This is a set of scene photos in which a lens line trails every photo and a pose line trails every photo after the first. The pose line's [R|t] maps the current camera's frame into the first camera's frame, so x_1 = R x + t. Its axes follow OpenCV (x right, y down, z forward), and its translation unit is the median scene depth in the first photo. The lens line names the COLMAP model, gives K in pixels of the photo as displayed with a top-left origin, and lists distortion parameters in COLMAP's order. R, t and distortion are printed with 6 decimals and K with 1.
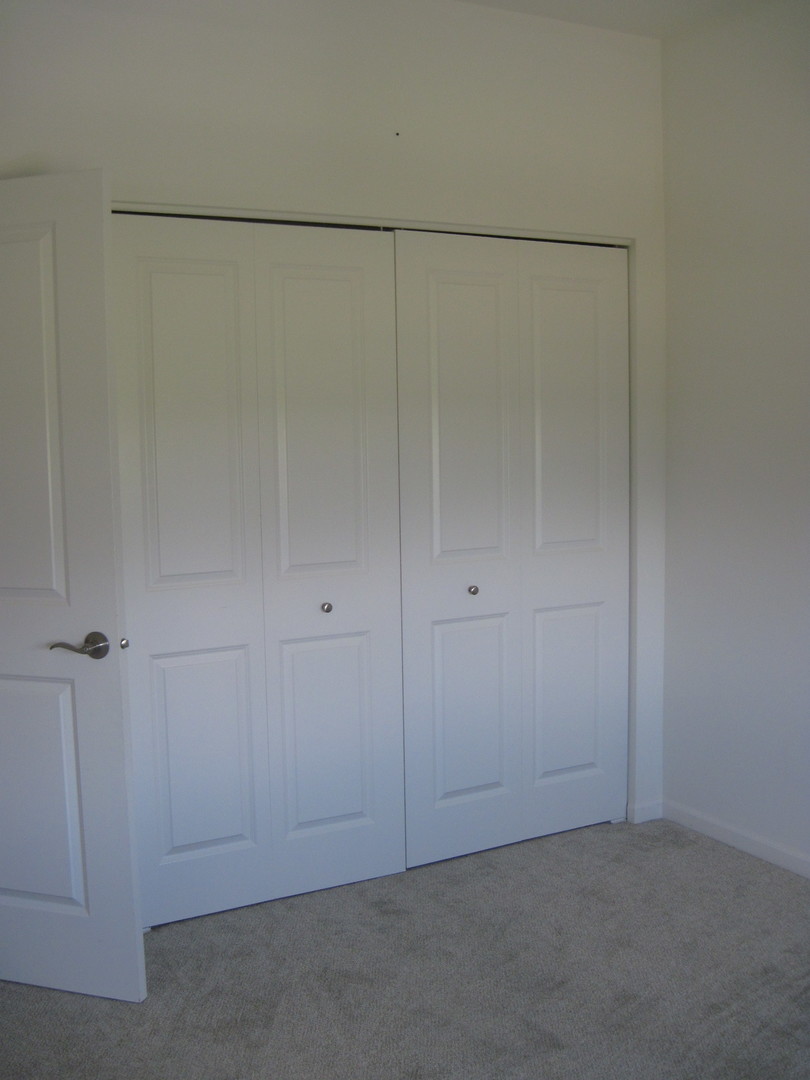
lens RADIAL K [[1098.4, 0, 414.4], [0, 1098.4, 534.4], [0, 0, 1]] dist [-0.096445, 0.000000]
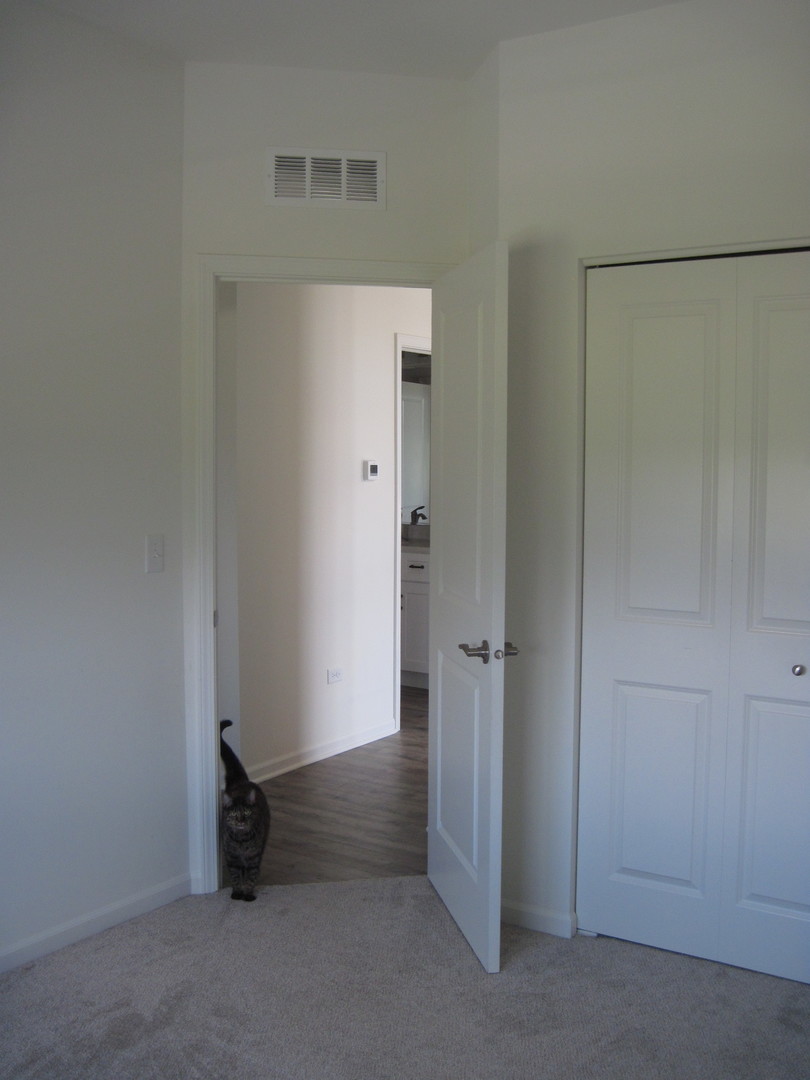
lens RADIAL K [[1098.4, 0, 412.9], [0, 1098.4, 543.0], [0, 0, 1]] dist [-0.096445, 0.000000]
pose [[0.485164, 0.087202, -0.870064, 0.558718], [-0.104896, 0.993634, 0.041095, -0.042761], [0.868109, 0.071328, 0.491223, 0.290695]]
